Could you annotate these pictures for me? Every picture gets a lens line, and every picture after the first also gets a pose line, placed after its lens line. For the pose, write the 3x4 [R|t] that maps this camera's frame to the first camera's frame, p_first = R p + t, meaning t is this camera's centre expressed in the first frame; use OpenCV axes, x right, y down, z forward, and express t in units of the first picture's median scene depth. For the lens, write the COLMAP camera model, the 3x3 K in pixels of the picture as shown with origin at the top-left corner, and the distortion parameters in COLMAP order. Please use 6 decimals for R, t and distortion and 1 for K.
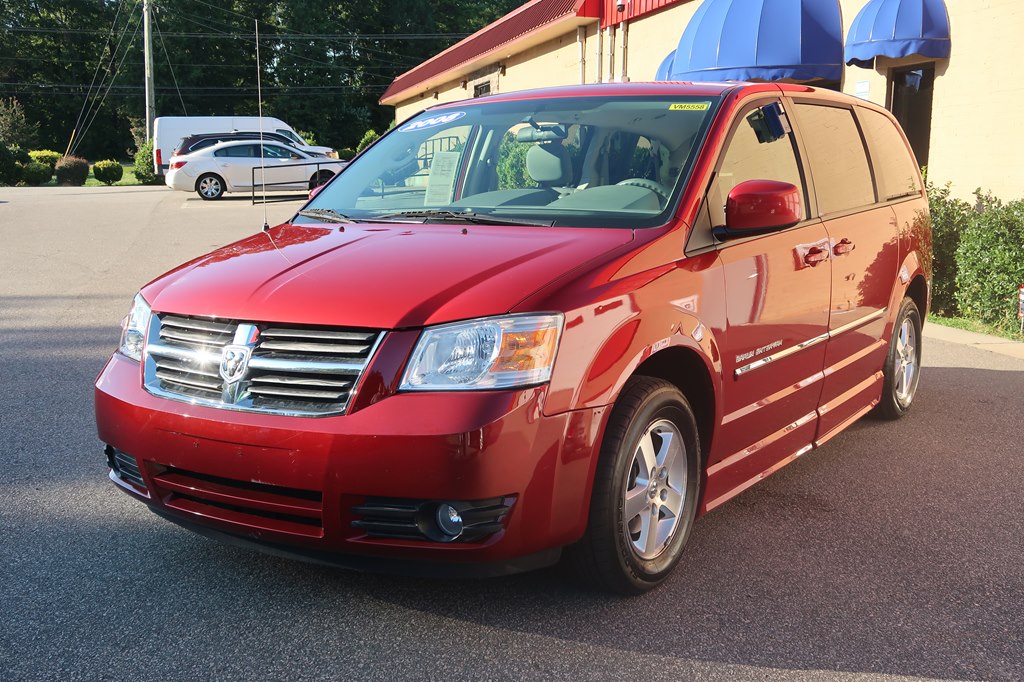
lens RADIAL K [[1186.3, 0, 516.6], [0, 1186.3, 341.1], [0, 0, 1]] dist [-0.011592, -0.029196]
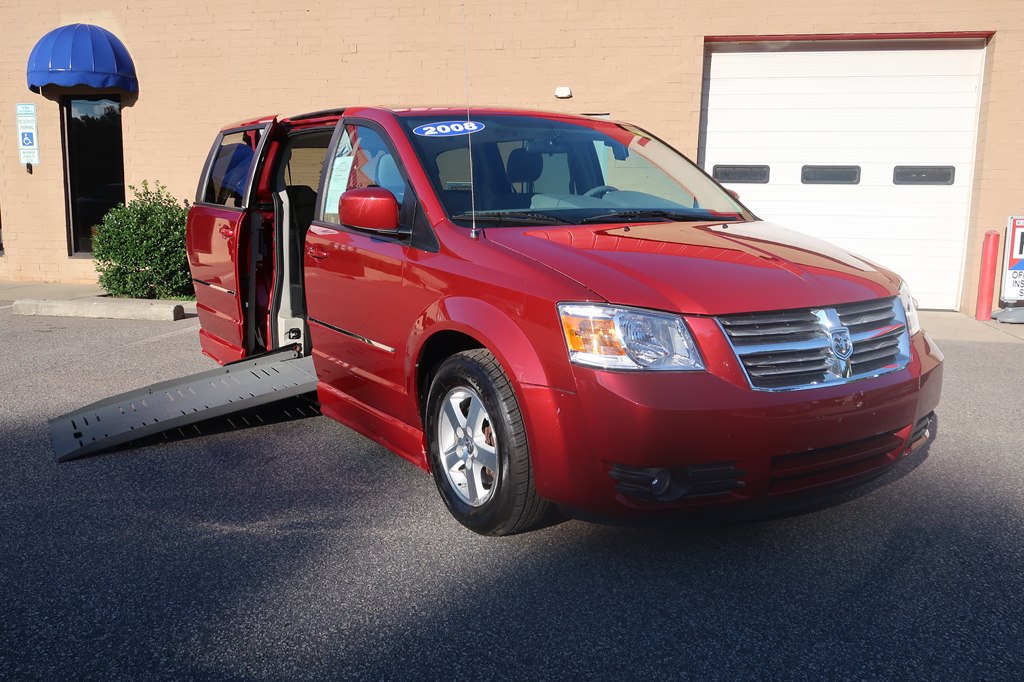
lens RADIAL K [[860.1, 0, 512.0], [0, 860.1, 341.0], [0, 0, 1]] dist [-0.005541, -0.003474]
pose [[0.406956, -0.147822, 0.901408, -0.763701], [0.117340, 0.987103, 0.108900, -0.075538], [-0.905880, 0.061454, 0.419053, 0.640993]]
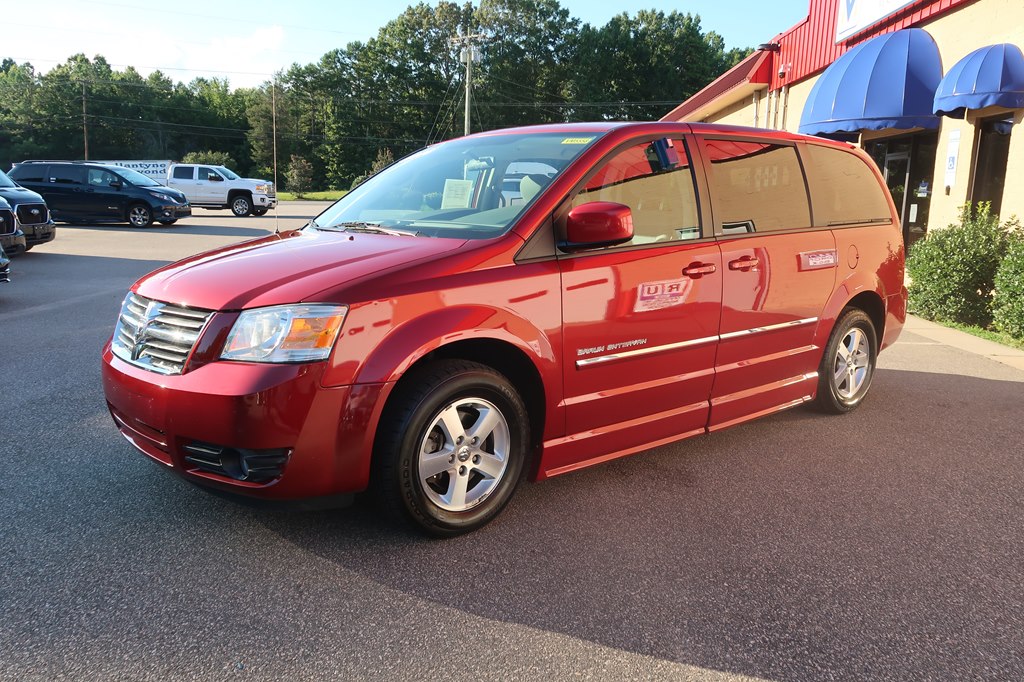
lens RADIAL K [[860.1, 0, 512.0], [0, 860.1, 341.0], [0, 0, 1]] dist [-0.005541, -0.003474]
pose [[0.959925, 0.058283, -0.274130, 0.294672], [-0.053899, 0.998270, 0.023503, -0.010456], [0.275025, -0.007786, 0.961405, 0.124234]]
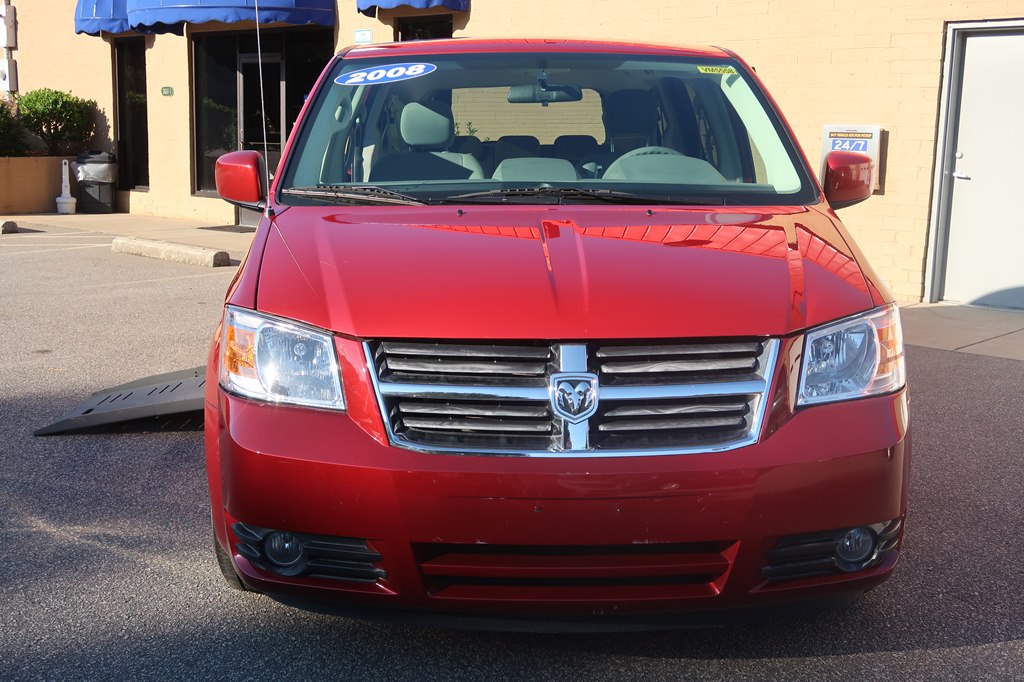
lens RADIAL K [[1241.2, 0, 516.3], [0, 1241.2, 340.5], [0, 0, 1]] dist [0.008114, -0.000354]
pose [[0.826045, -0.086627, 0.556907, -0.488698], [0.066054, 0.996188, 0.056980, -0.045039], [-0.559720, -0.010282, 0.828618, 0.240015]]
